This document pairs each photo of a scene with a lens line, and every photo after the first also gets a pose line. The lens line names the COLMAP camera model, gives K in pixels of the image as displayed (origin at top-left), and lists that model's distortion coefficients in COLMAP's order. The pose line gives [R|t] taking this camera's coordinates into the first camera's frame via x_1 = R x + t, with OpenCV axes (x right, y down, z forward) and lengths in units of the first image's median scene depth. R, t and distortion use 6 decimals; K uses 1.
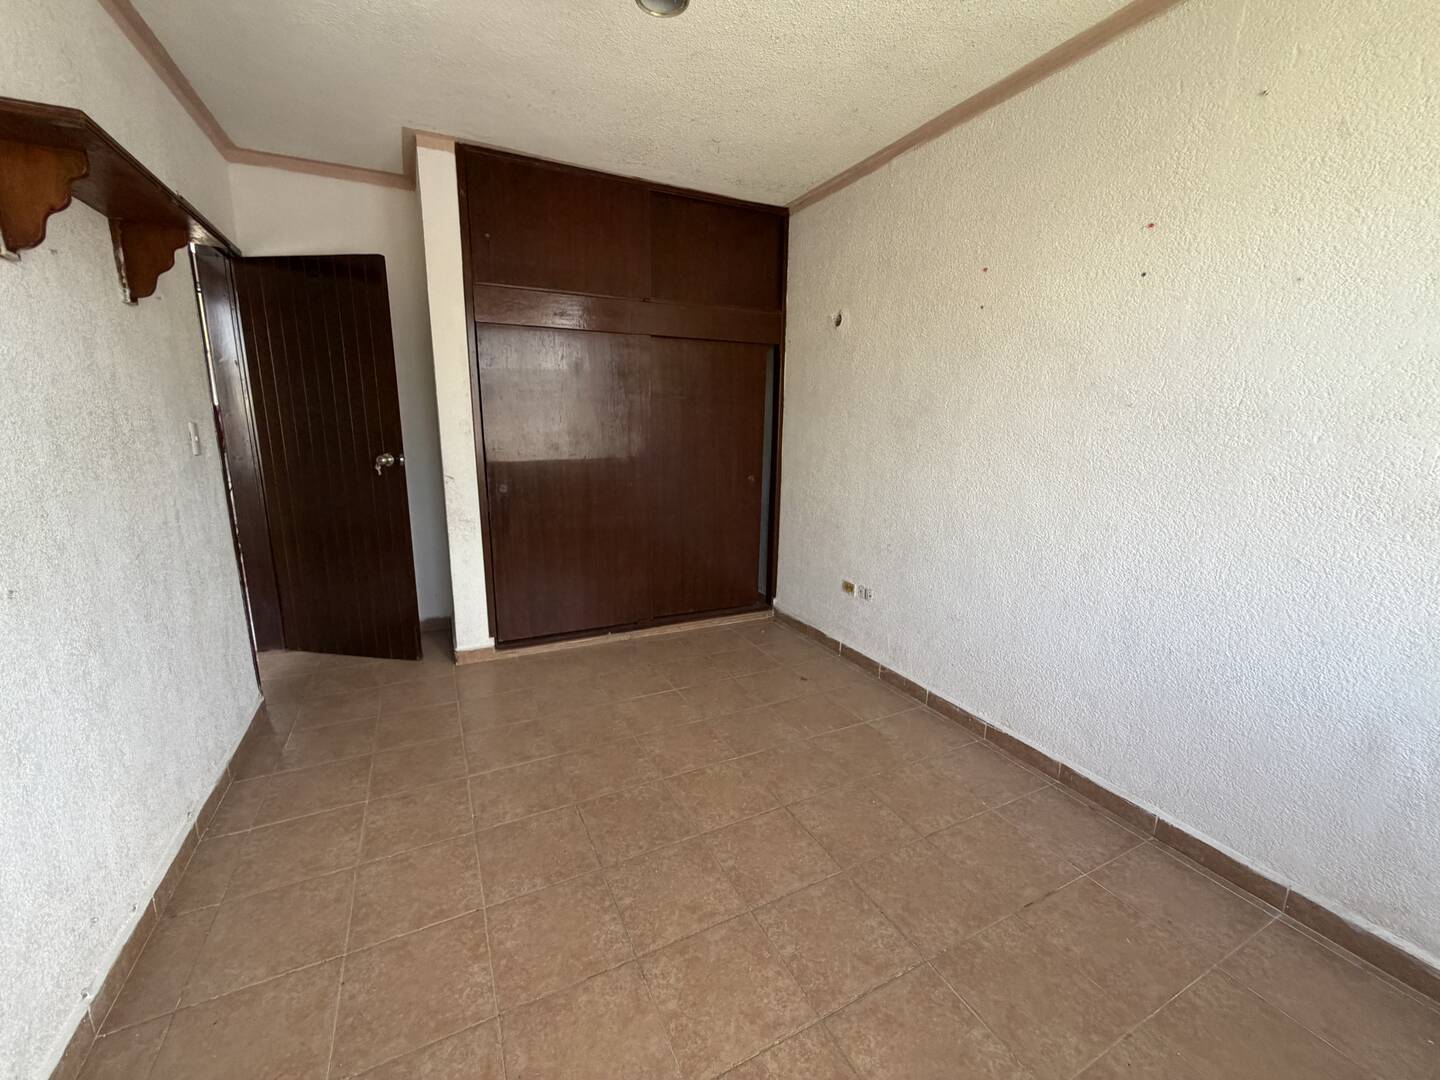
lens RADIAL K [[576.0, 0, 715.2], [0, 576.0, 537.4], [0, 0, 1]] dist [0.001412, 0.000068]
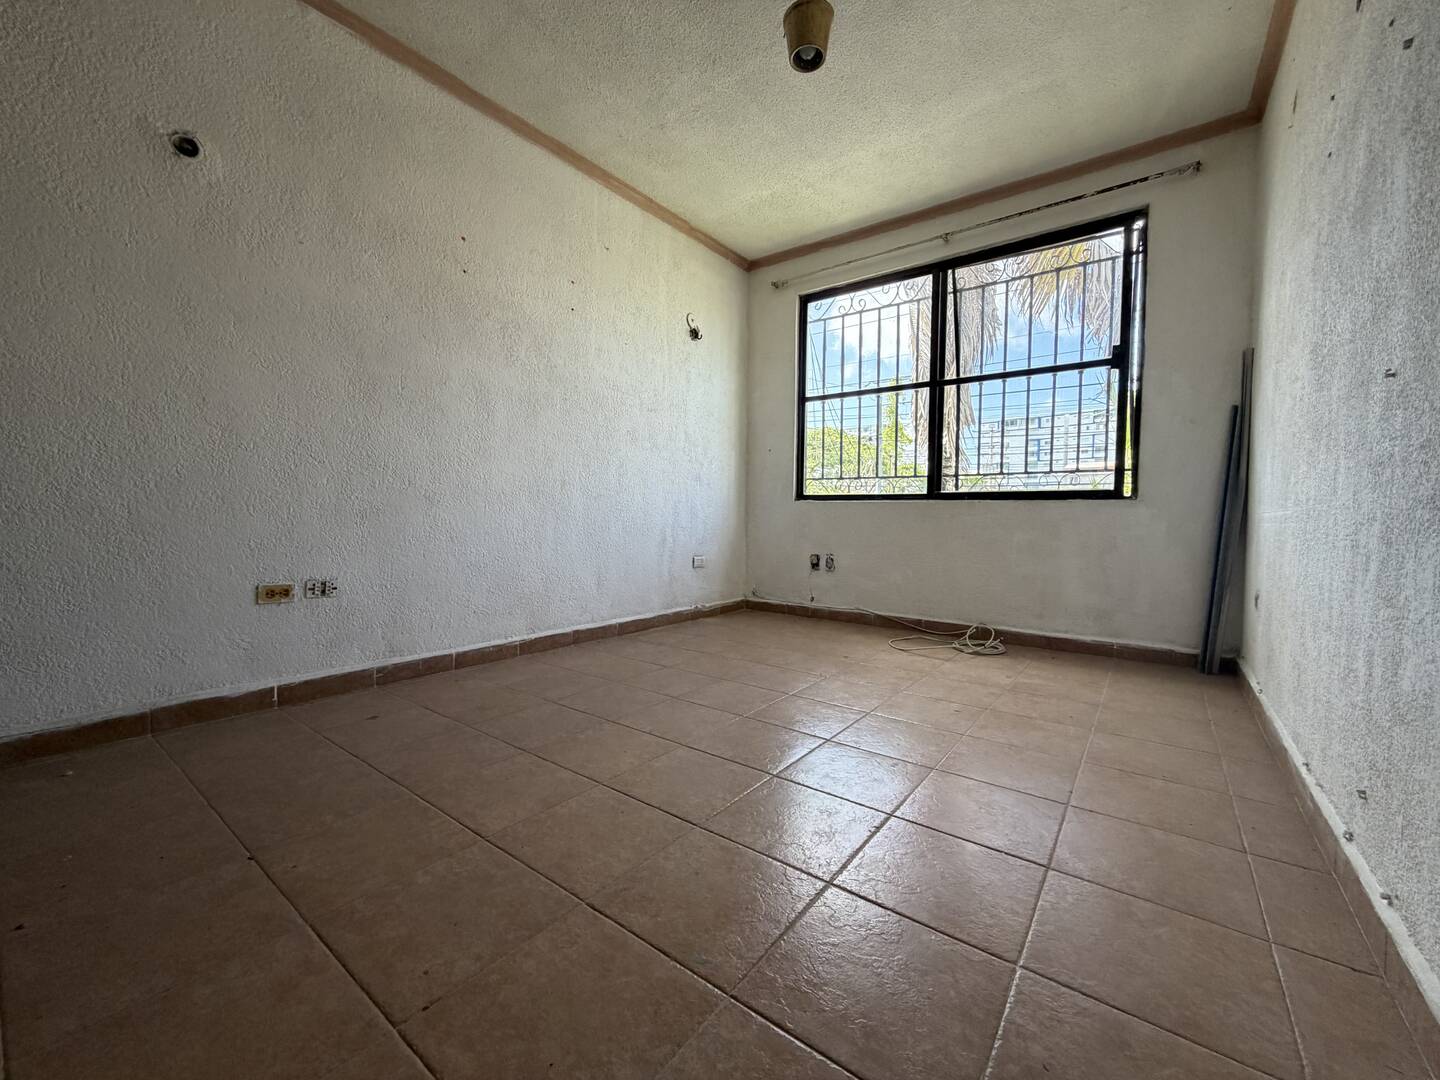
lens RADIAL K [[576.0, 0, 715.2], [0, 576.0, 537.4], [0, 0, 1]] dist [0.001412, 0.000068]
pose [[-0.446730, -0.049041, 0.893324, -0.613718], [0.161184, 0.977747, 0.134280, 0.021298], [-0.880030, 0.203976, -0.428884, 0.929170]]
